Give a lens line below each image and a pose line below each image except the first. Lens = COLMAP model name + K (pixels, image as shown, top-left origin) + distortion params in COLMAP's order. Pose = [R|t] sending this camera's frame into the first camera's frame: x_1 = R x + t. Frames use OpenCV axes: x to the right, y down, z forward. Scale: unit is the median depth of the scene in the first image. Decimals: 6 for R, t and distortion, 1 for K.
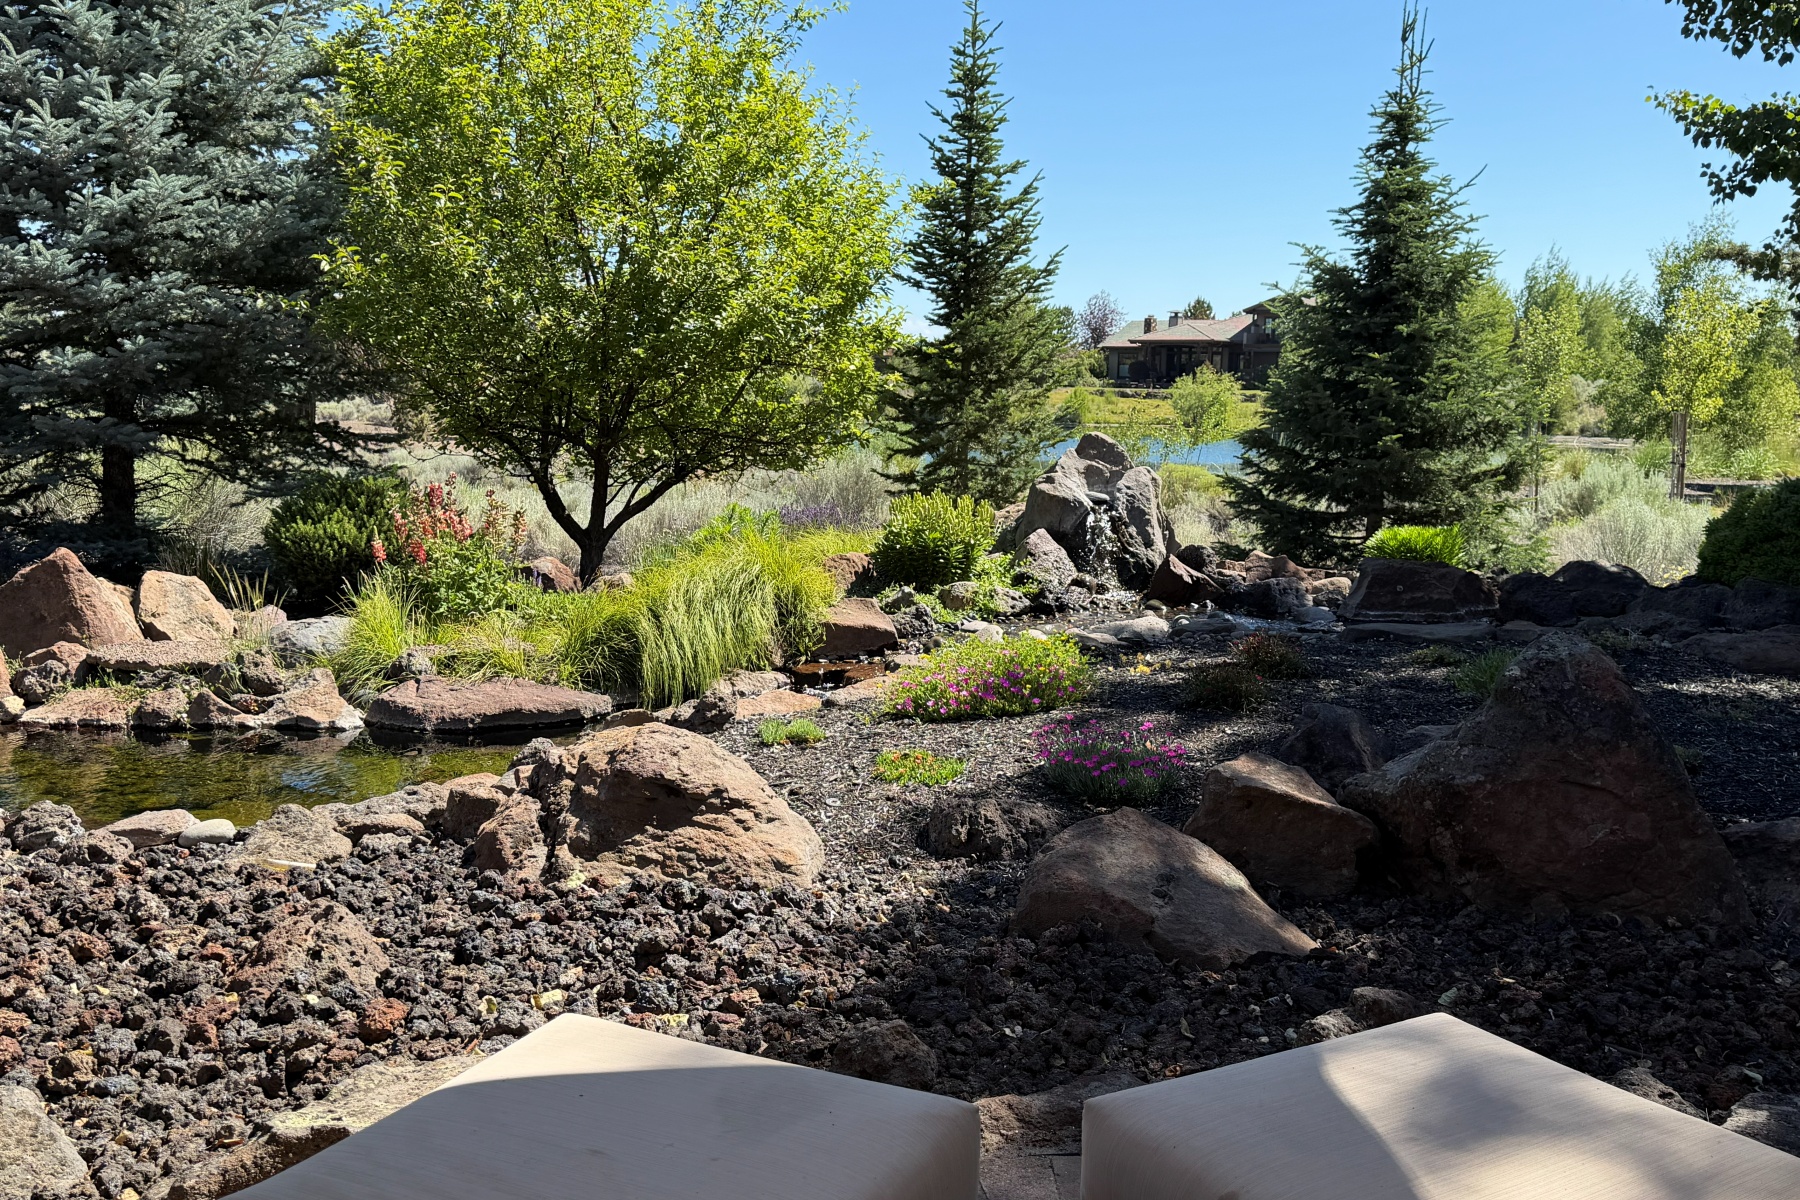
lens RADIAL K [[1563.5, 0, 900.0], [0, 1563.5, 600.0], [0, 0, 1]] dist [0.040972, -0.002029]
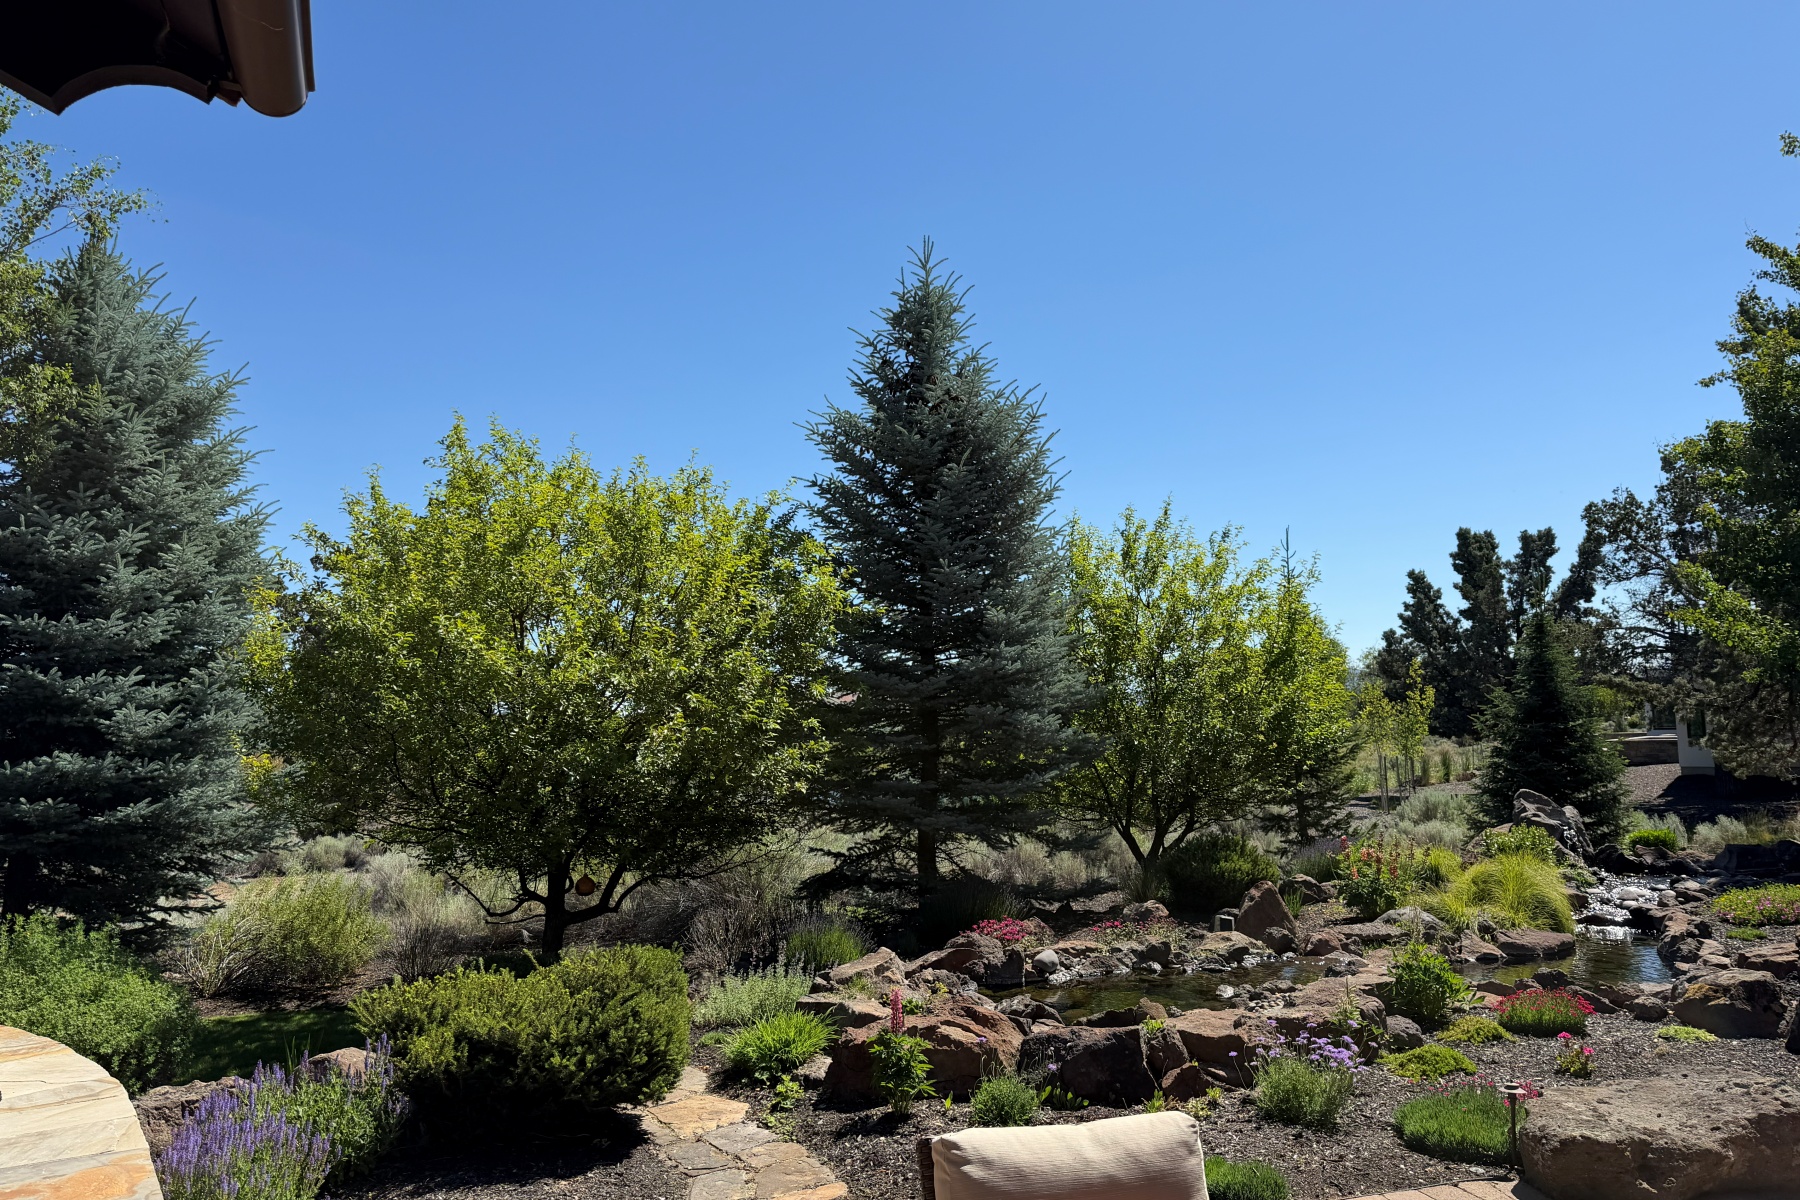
lens RADIAL K [[1180.5, 0, 847.3], [0, 1180.5, 600.1], [0, 0, 1]] dist [0.050317, -0.079054]
pose [[0.968051, -0.012618, 0.250434, -1.157957], [0.074889, 0.967700, -0.240724, -0.044454], [-0.239308, 0.251788, 0.937728, -0.272286]]
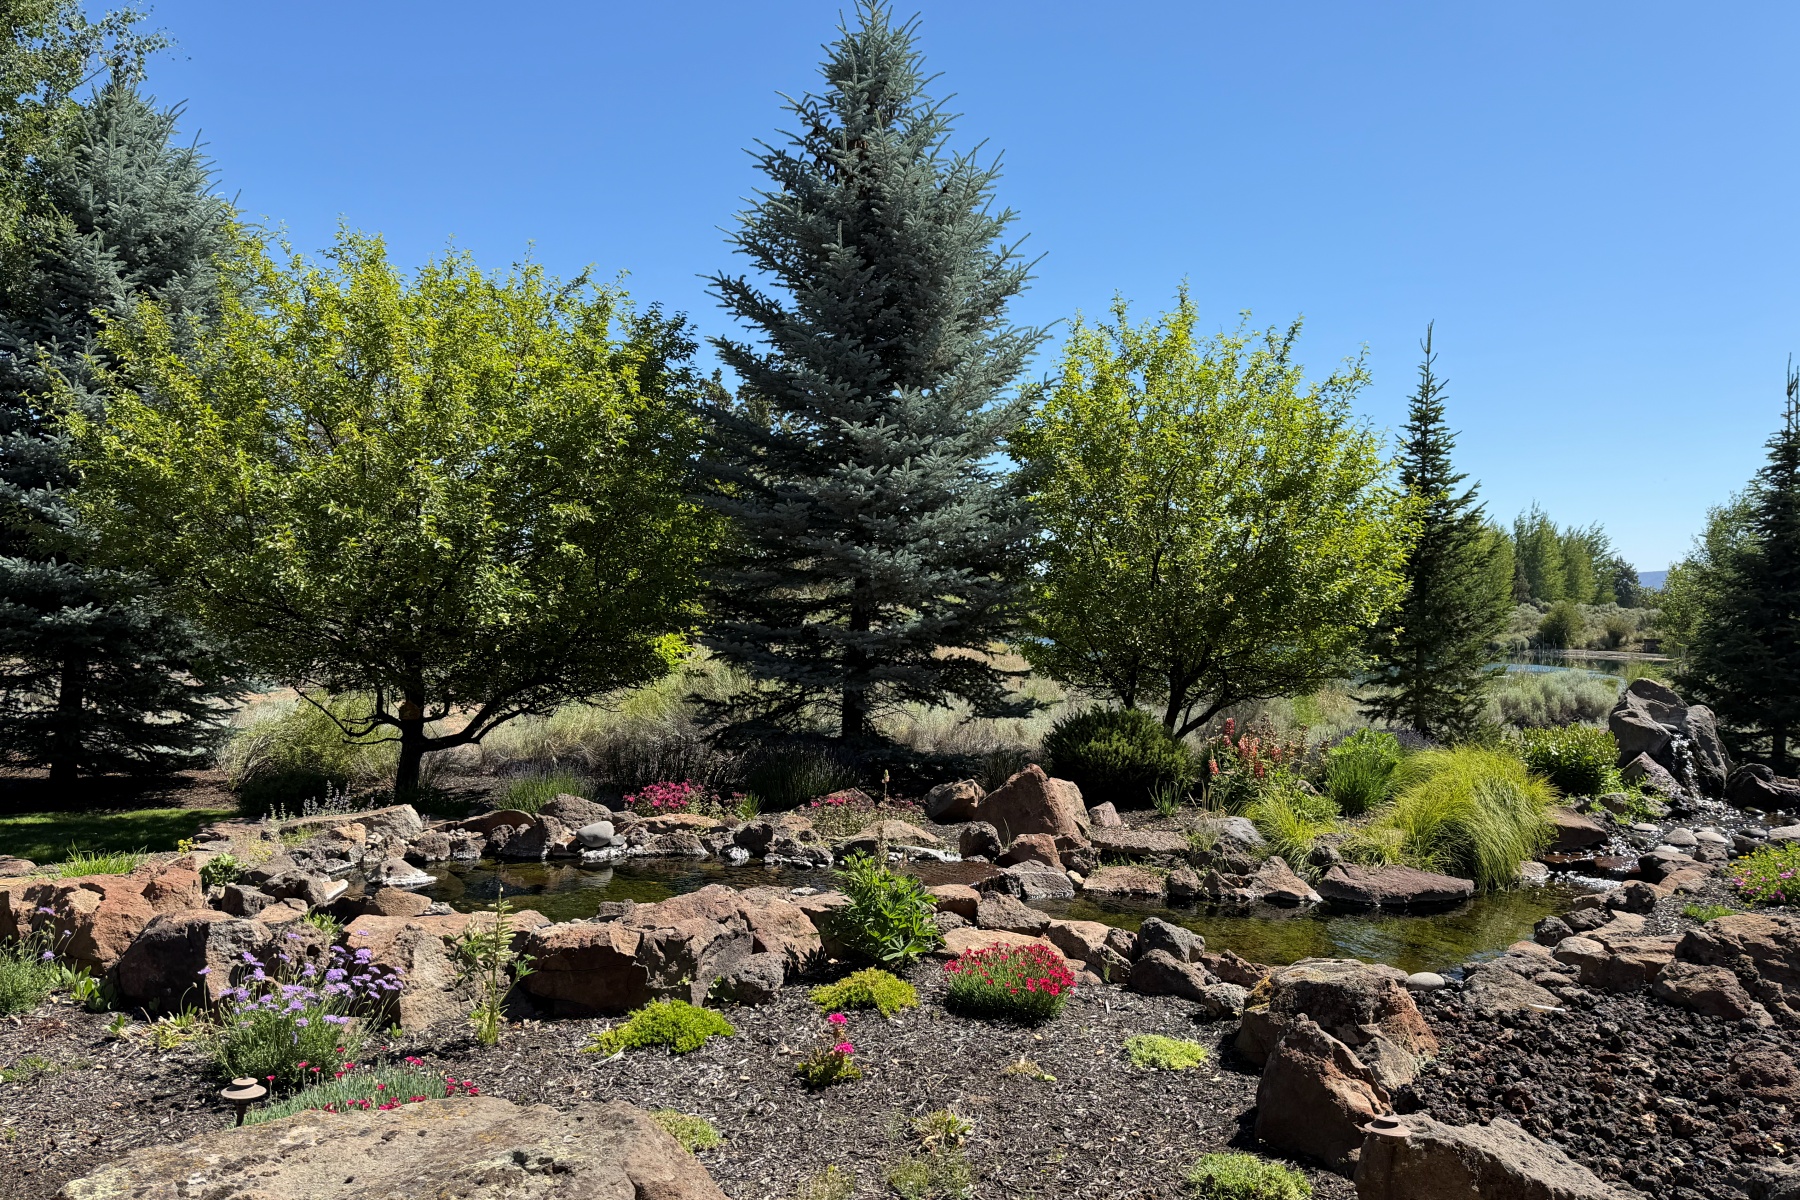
lens RADIAL K [[1180.5, 0, 847.3], [0, 1180.5, 600.1], [0, 0, 1]] dist [0.050317, -0.079054]
pose [[0.994905, -0.000487, -0.100819, -0.489518], [-0.013438, 0.990427, -0.137385, -0.025041], [0.099921, 0.138040, 0.985373, -0.100364]]
